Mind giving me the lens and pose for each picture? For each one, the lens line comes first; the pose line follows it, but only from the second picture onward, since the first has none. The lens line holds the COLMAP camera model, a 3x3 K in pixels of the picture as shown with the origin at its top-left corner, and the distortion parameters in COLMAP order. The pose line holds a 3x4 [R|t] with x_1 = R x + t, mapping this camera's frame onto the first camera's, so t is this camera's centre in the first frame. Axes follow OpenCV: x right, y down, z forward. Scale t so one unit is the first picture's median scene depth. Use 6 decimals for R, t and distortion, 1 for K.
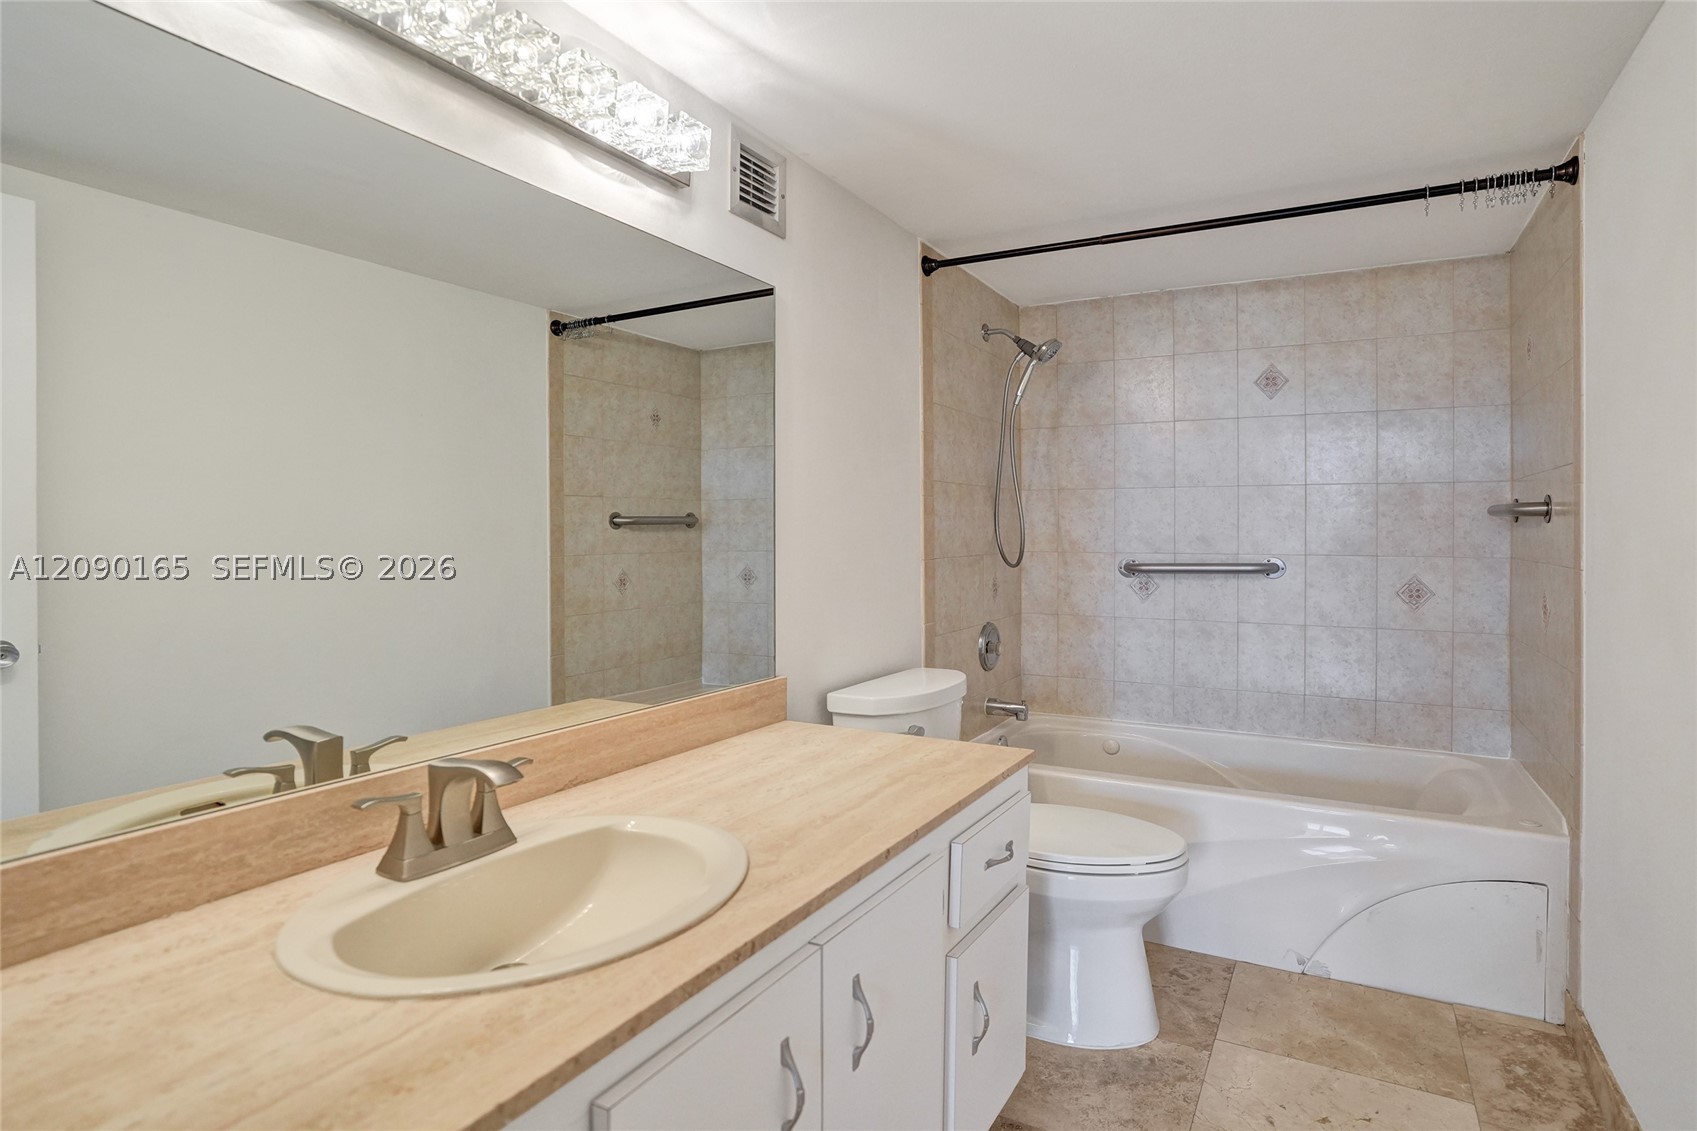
lens RADIAL K [[906.6, 0, 850.9], [0, 906.6, 546.5], [0, 0, 1]] dist [-0.045411, 0.026279]
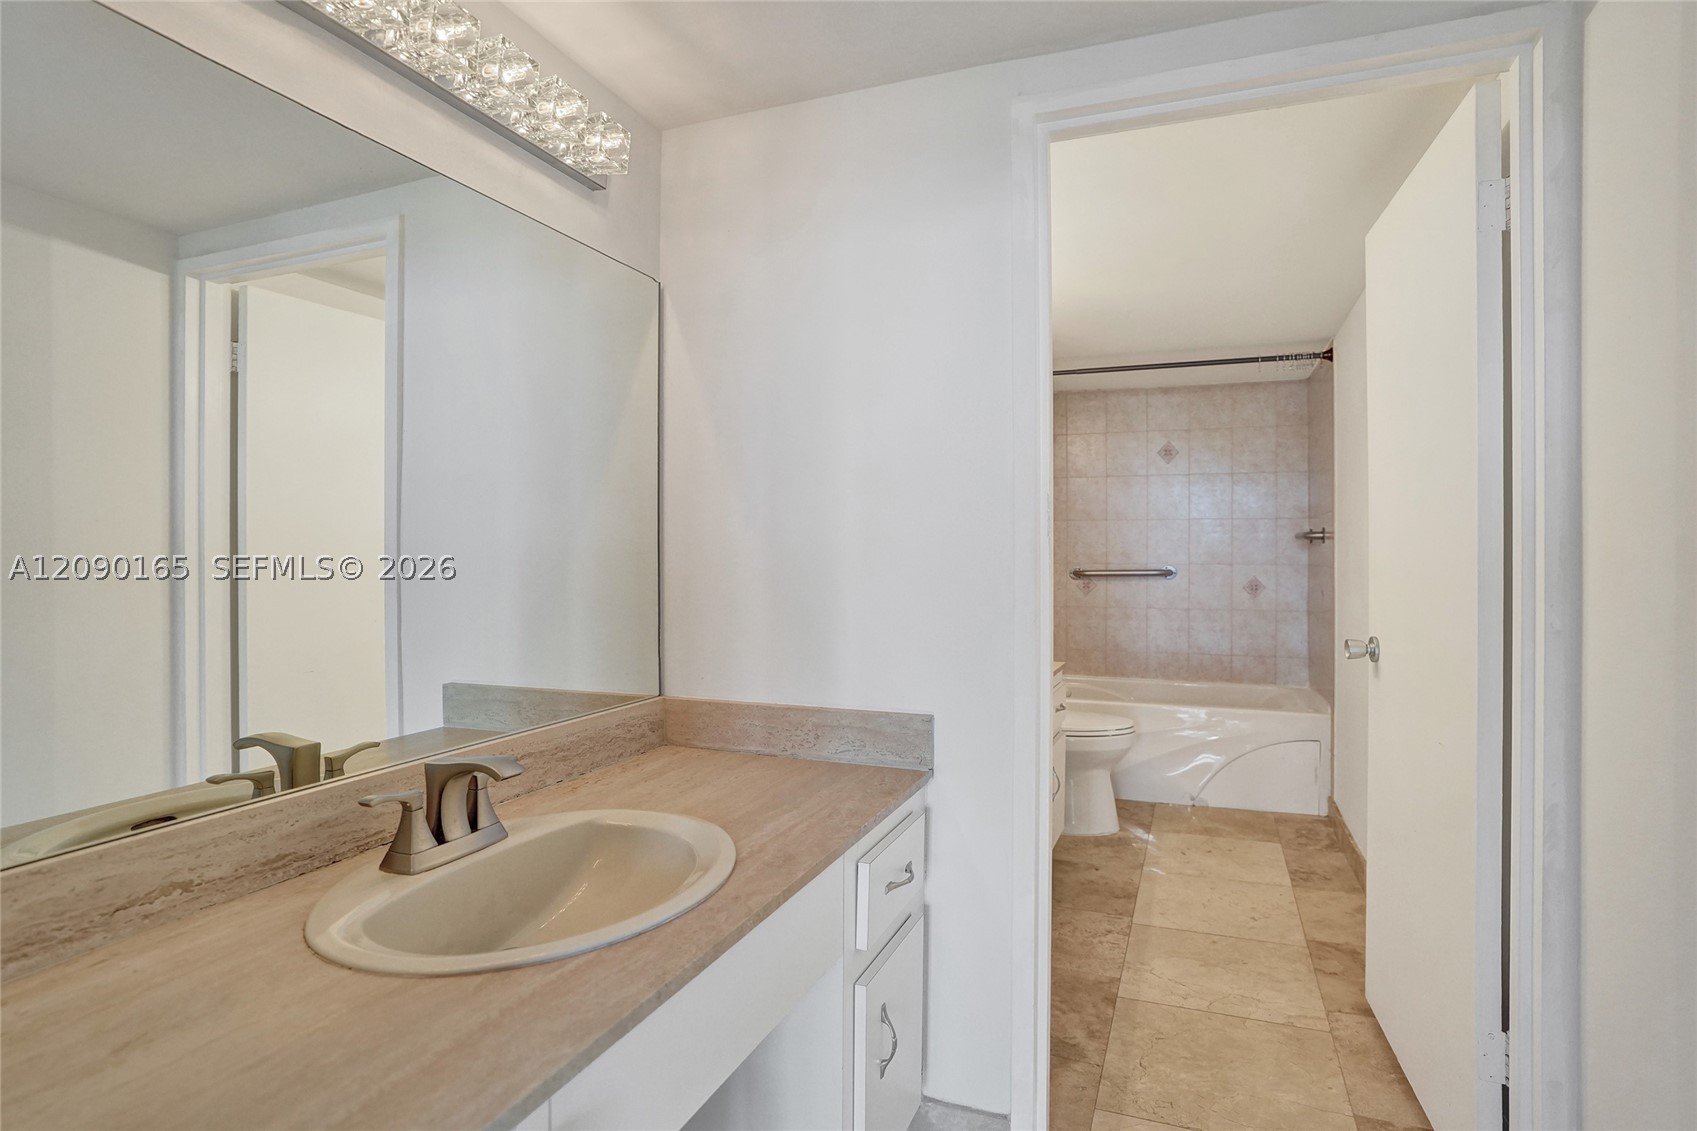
lens RADIAL K [[888.3, 0, 858.4], [0, 888.3, 570.9], [0, 0, 1]] dist [-0.053487, 0.036334]
pose [[0.990981, -0.002760, 0.133973, -0.284685], [0.002253, 0.999990, 0.003939, 0.014753], [-0.133982, -0.003602, 0.990977, -0.469225]]
